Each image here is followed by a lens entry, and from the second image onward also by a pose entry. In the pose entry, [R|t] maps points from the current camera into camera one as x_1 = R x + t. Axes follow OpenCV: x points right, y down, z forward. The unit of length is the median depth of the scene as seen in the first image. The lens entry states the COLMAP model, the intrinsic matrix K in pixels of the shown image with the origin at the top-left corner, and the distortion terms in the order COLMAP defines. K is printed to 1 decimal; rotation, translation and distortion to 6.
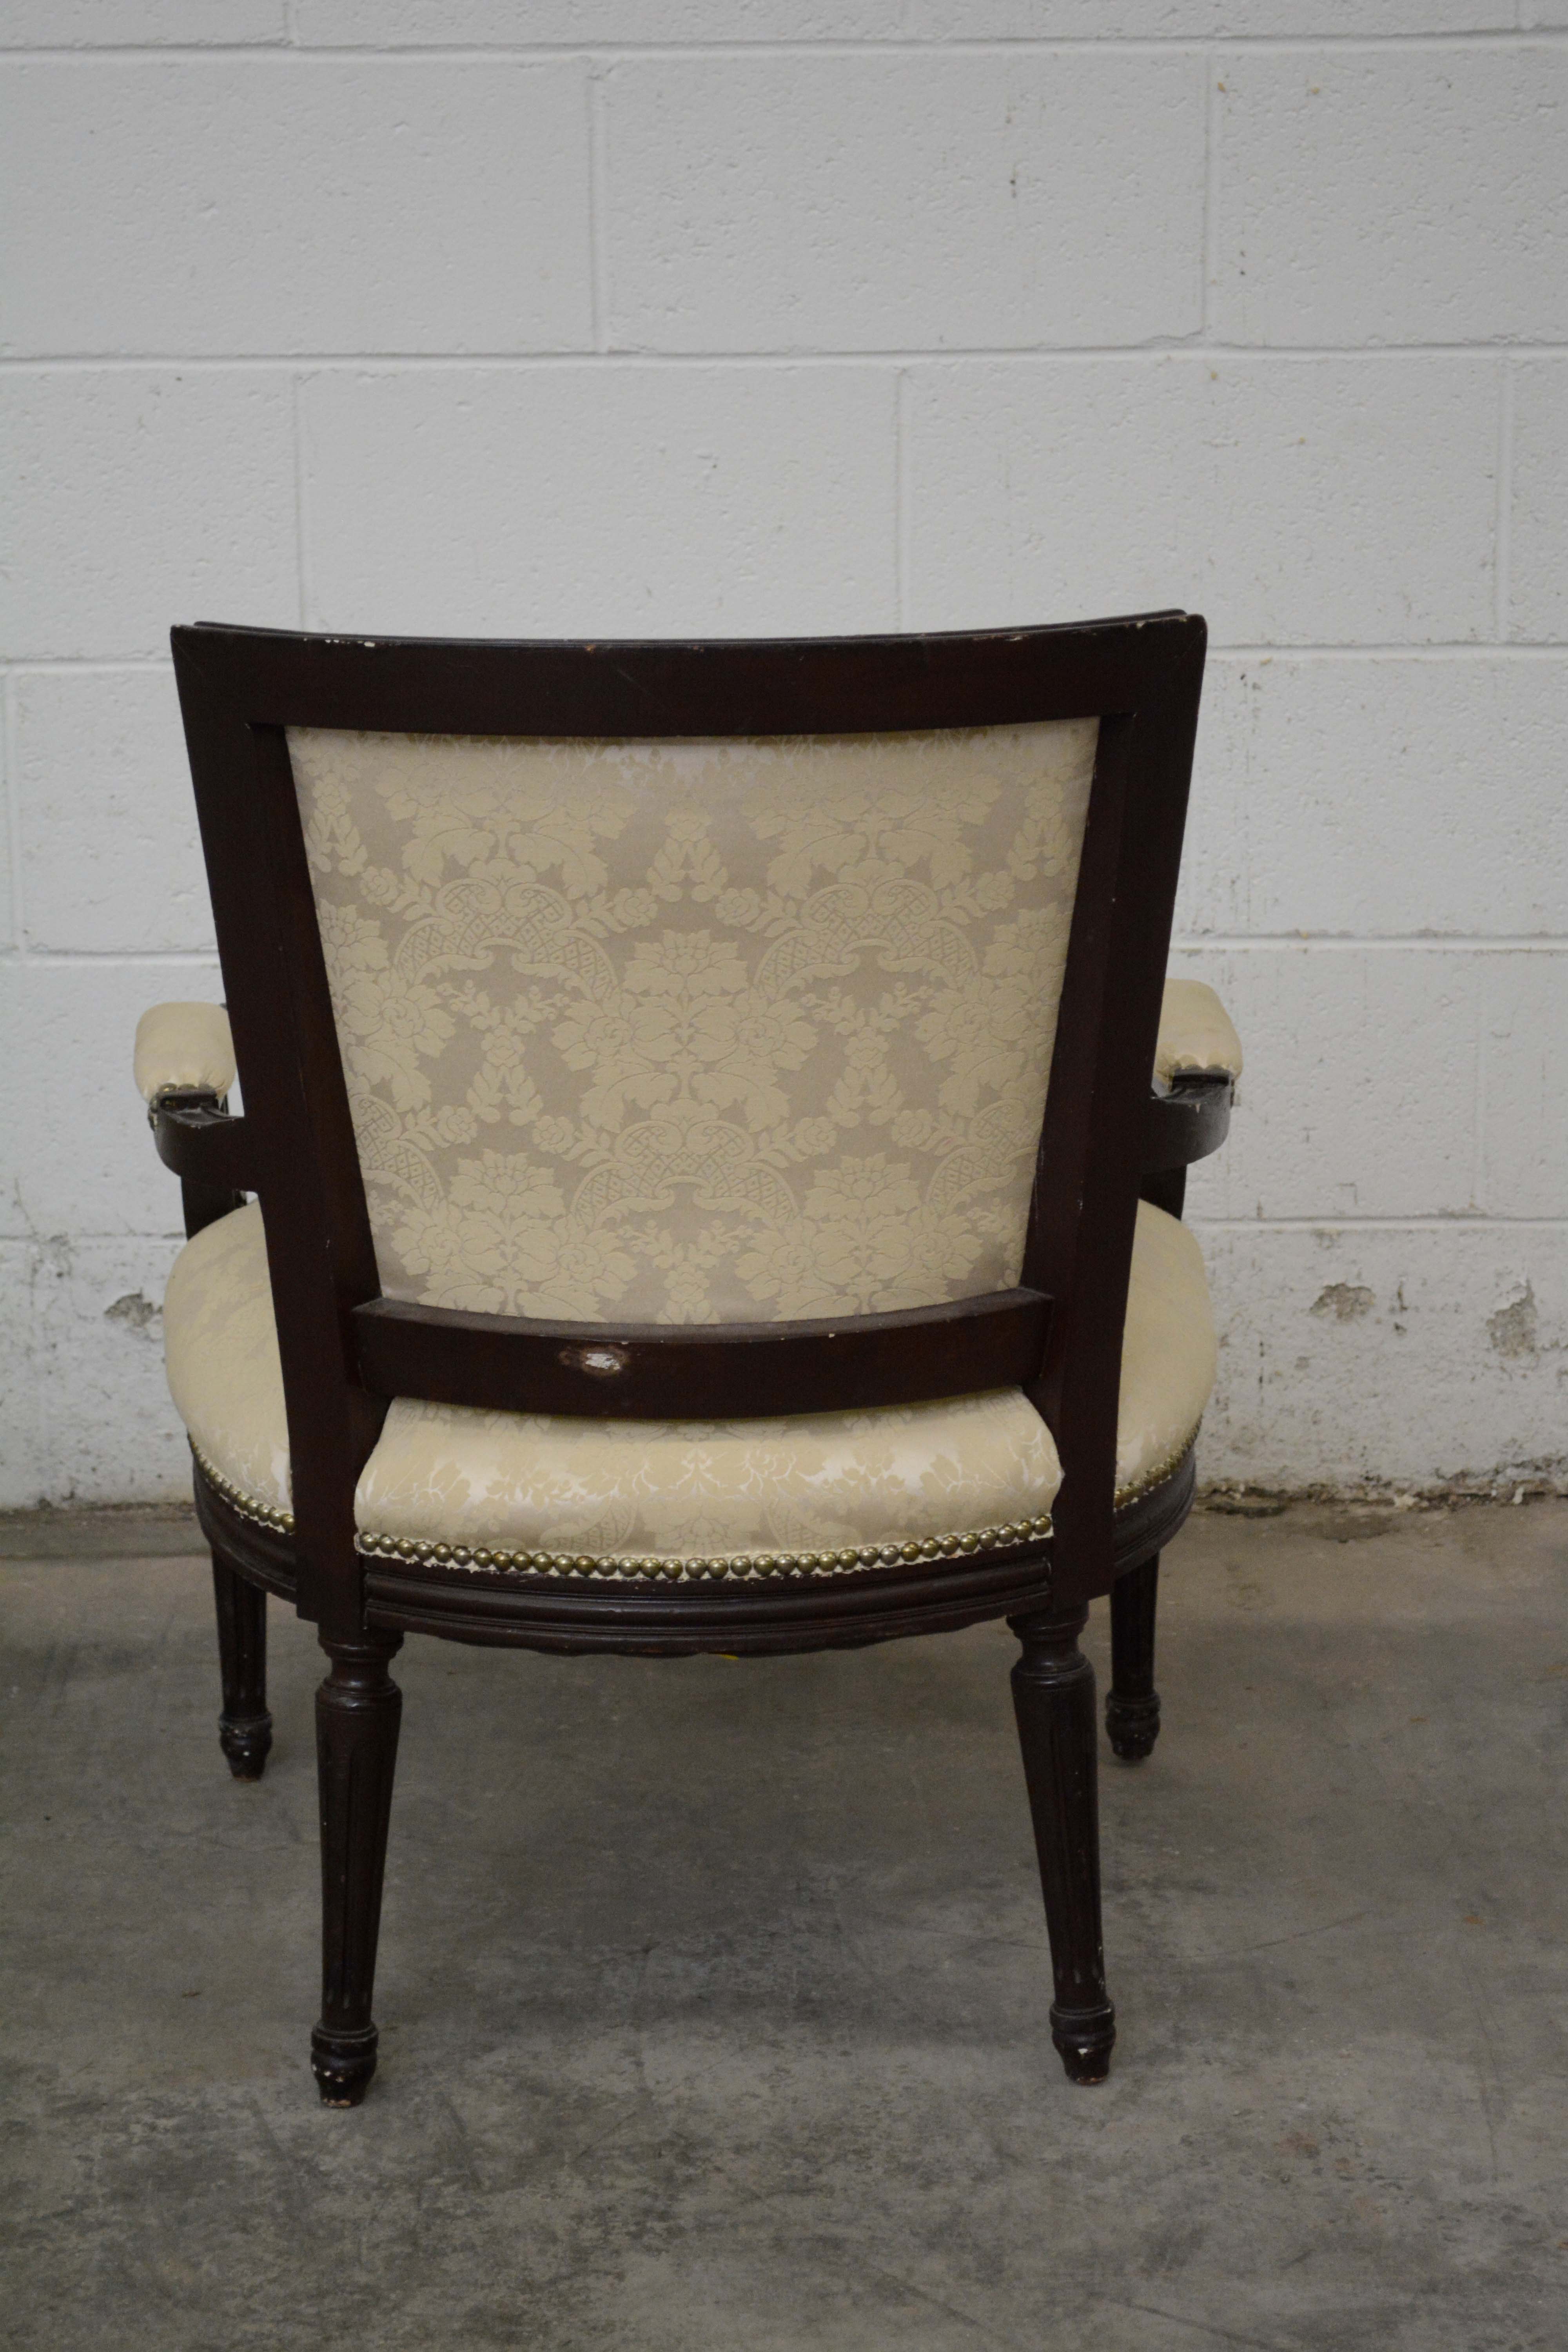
lens RADIAL K [[5400.5, 0, 758.5], [0, 5400.5, 1184.6], [0, 0, 1]] dist [0.048547, 0.000000]
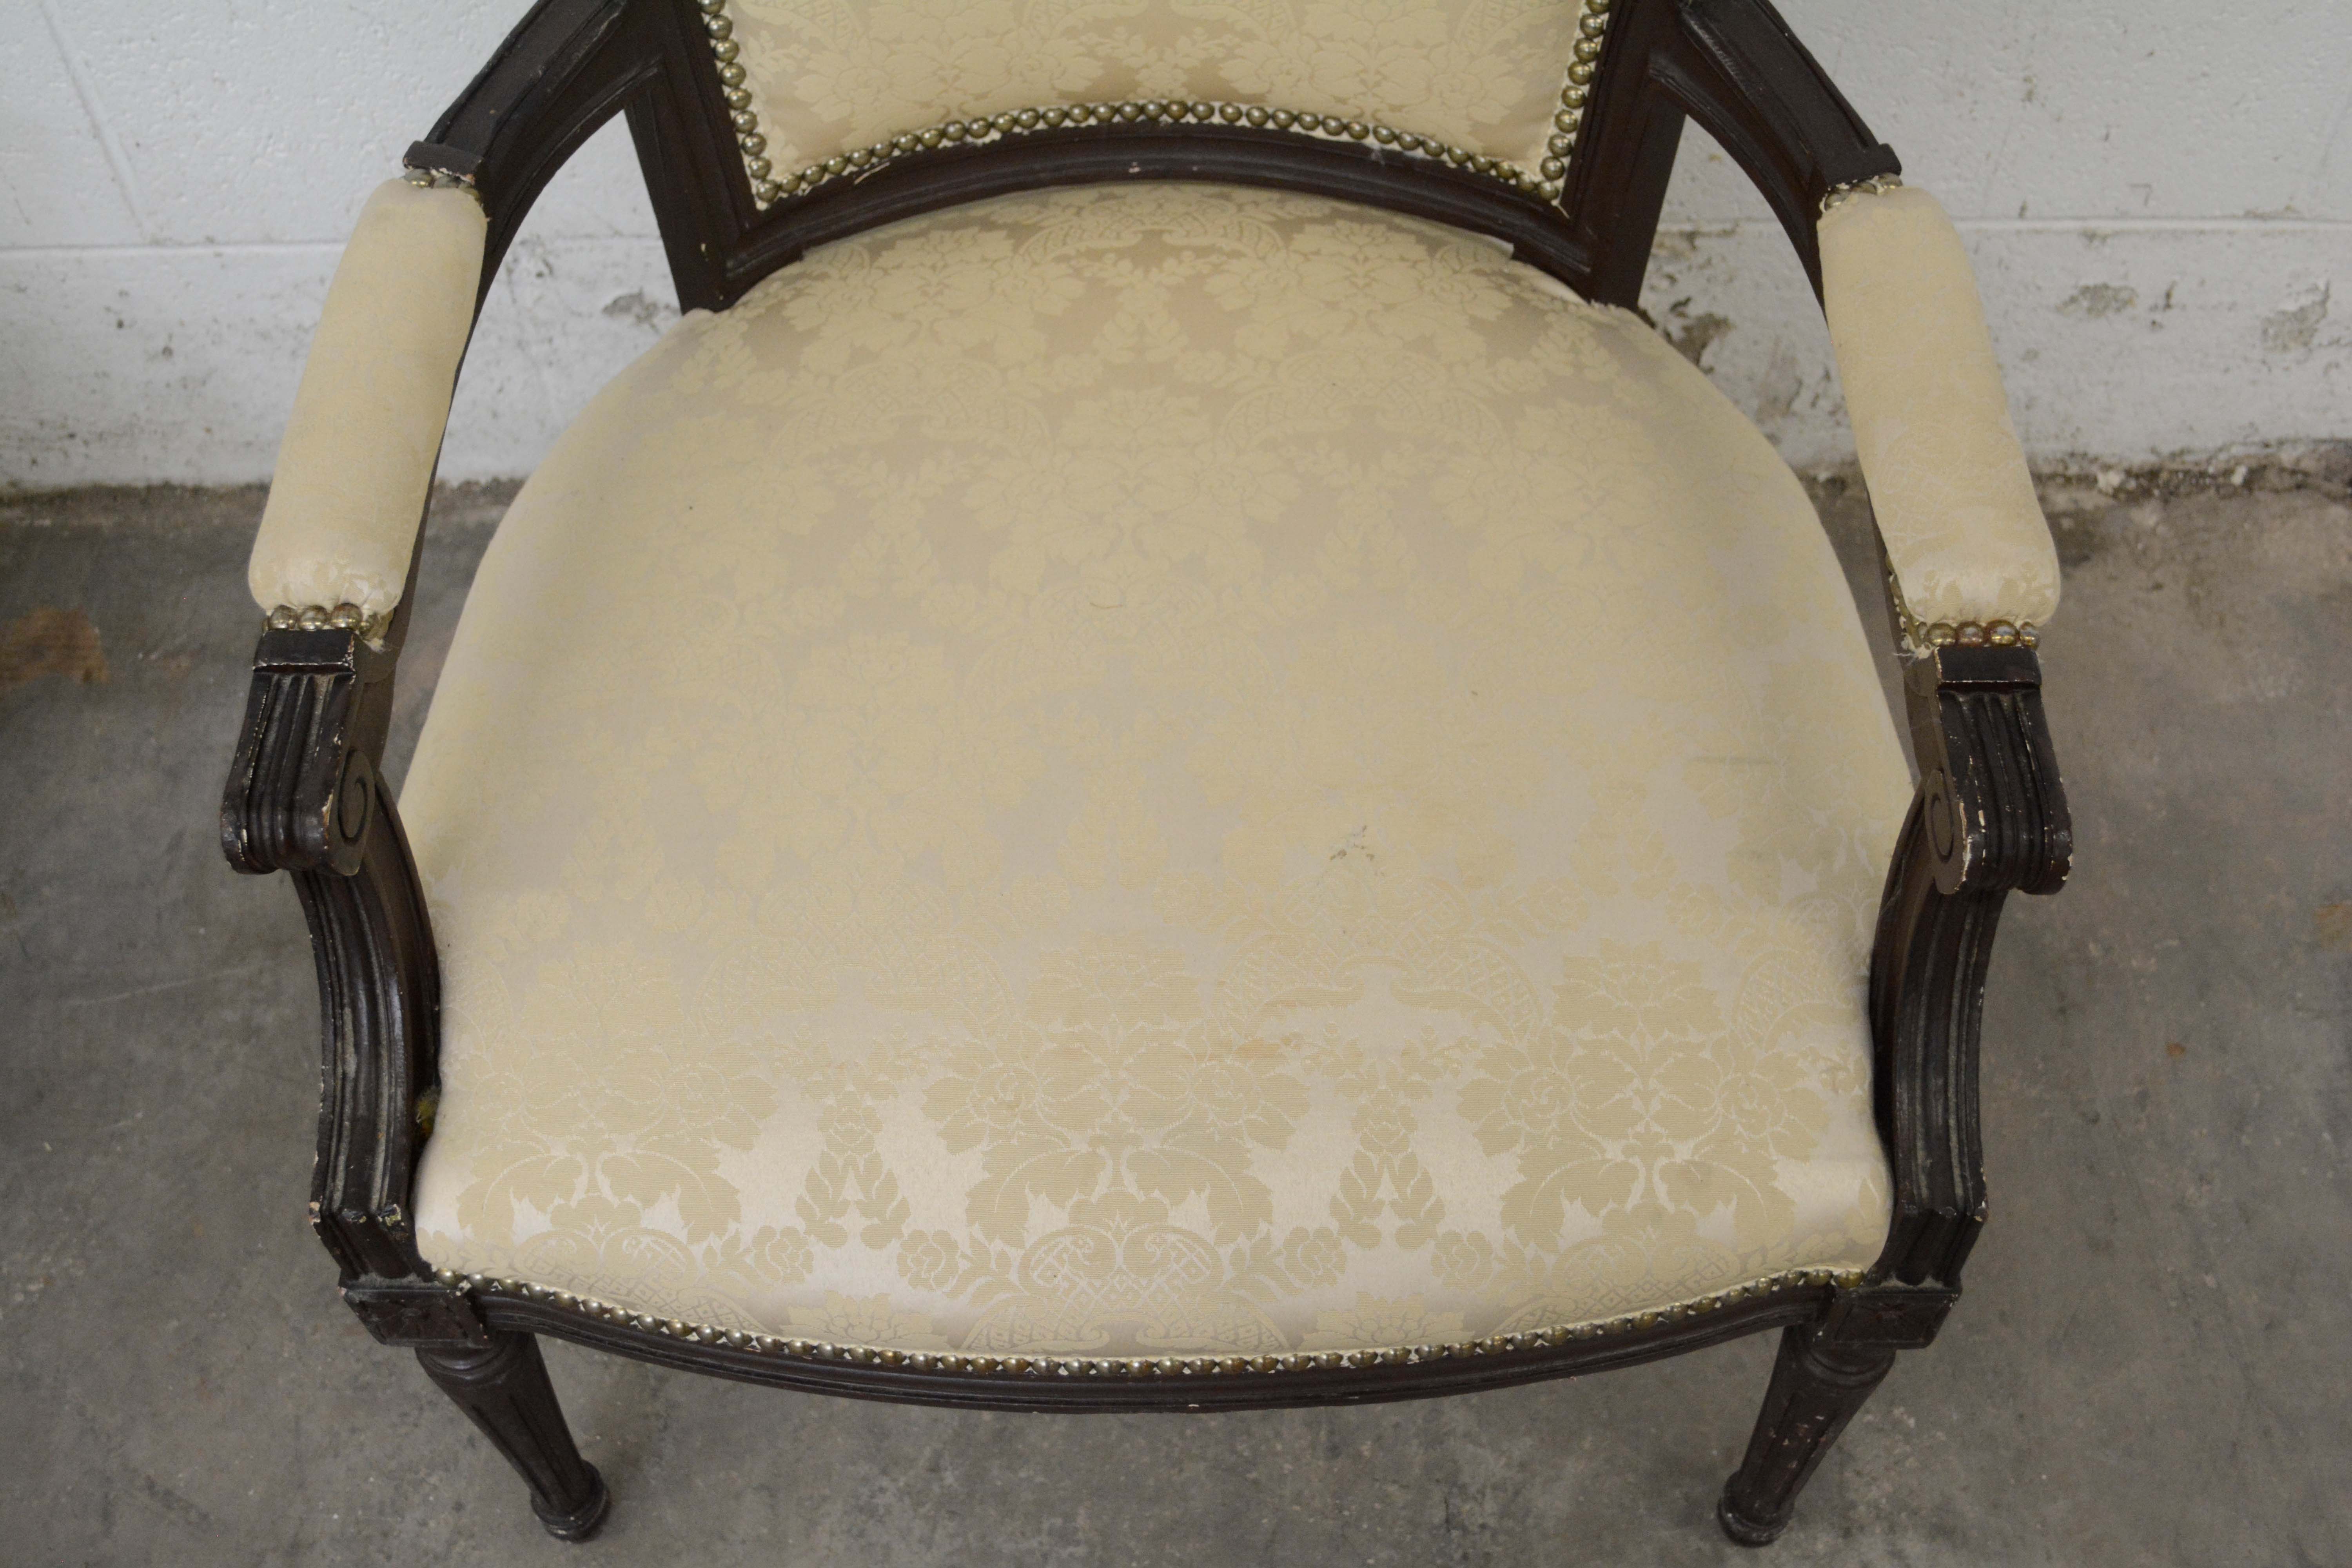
lens RADIAL K [[2515.7, 0, 1168.8], [0, 2515.7, 775.4], [0, 0, 1]] dist [-0.051305, 0.000000]
pose [[0.999423, 0.015940, -0.030003, -0.024662], [0.006213, 0.782466, 0.622663, -0.188742], [0.033402, -0.622490, 0.781915, 0.774648]]
